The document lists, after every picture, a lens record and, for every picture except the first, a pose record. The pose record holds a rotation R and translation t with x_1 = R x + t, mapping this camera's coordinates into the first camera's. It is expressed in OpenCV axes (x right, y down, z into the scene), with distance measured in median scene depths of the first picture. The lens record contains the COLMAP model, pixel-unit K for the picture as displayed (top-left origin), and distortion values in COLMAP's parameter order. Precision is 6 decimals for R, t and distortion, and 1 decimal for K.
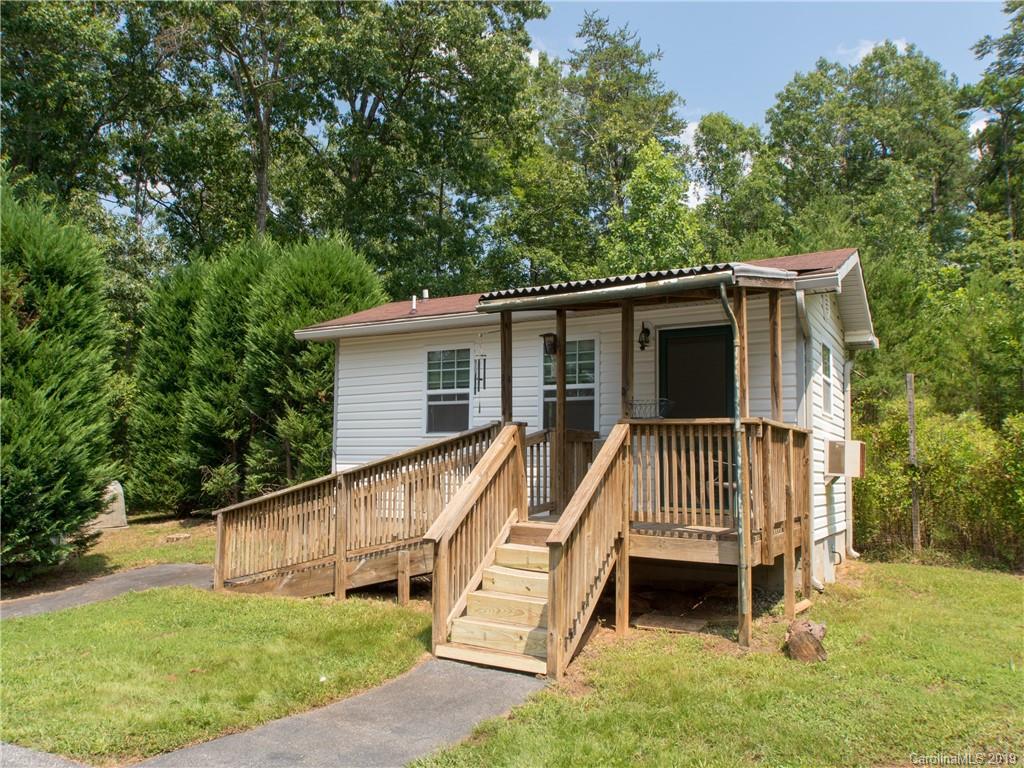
lens RADIAL K [[760.5, 0, 509.1], [0, 760.5, 387.4], [0, 0, 1]] dist [-0.001907, 0.002721]
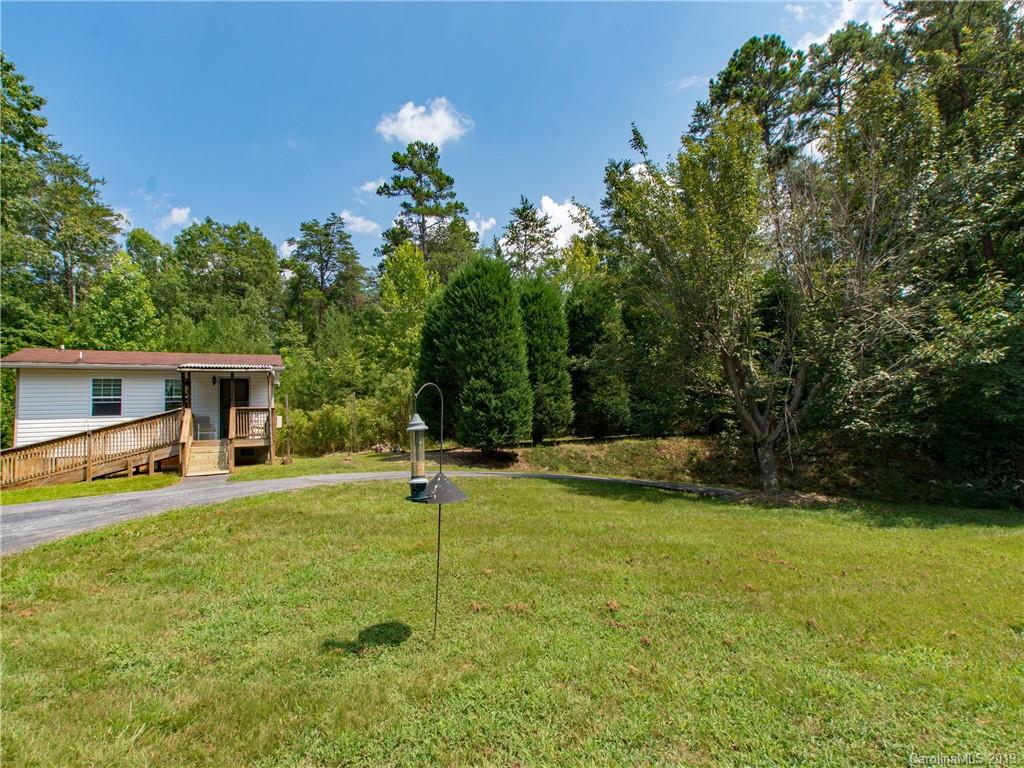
lens RADIAL K [[480.2, 0, 491.8], [0, 480.2, 400.9], [0, 0, 1]] dist [-0.001023, 0.001212]
pose [[0.544466, 0.019491, 0.838557, -0.600725], [-0.021998, 0.999718, -0.008954, 0.003515], [-0.838495, -0.013571, 0.544741, -0.674756]]
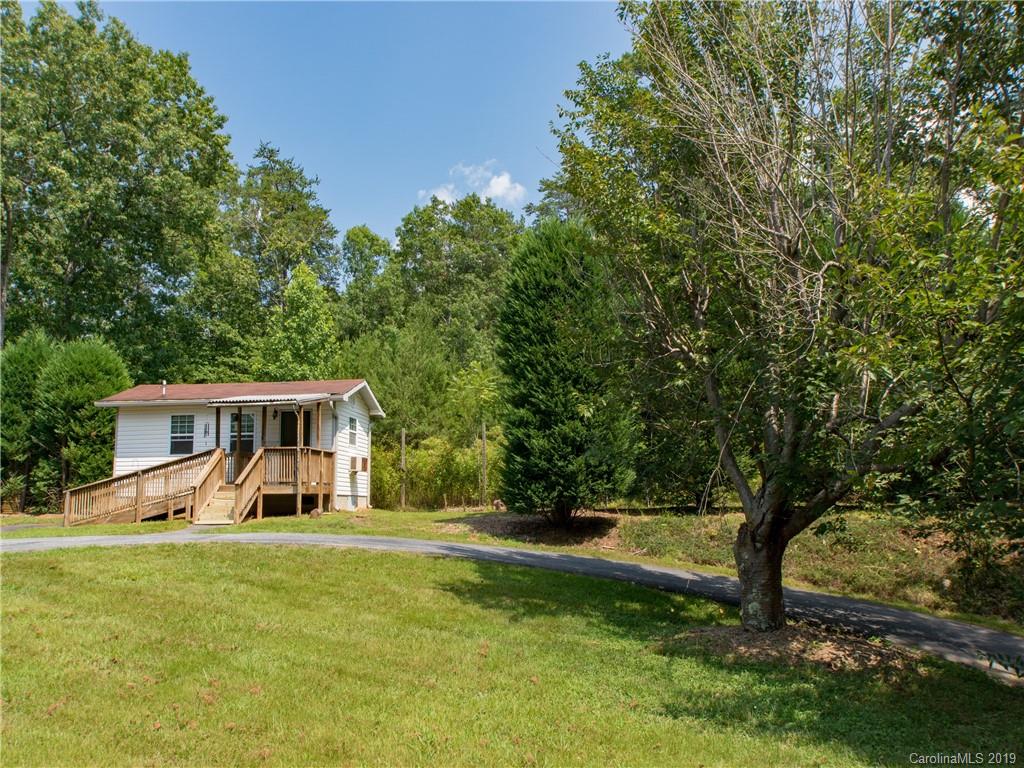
lens RADIAL K [[760.5, 0, 498.7], [0, 760.5, 406.2], [0, 0, 1]] dist [-0.001907, 0.002721]
pose [[0.918364, 0.024458, 0.394980, -0.100369], [-0.016950, 0.999603, -0.022487, -0.038286], [-0.395374, 0.013956, 0.918414, -1.197452]]
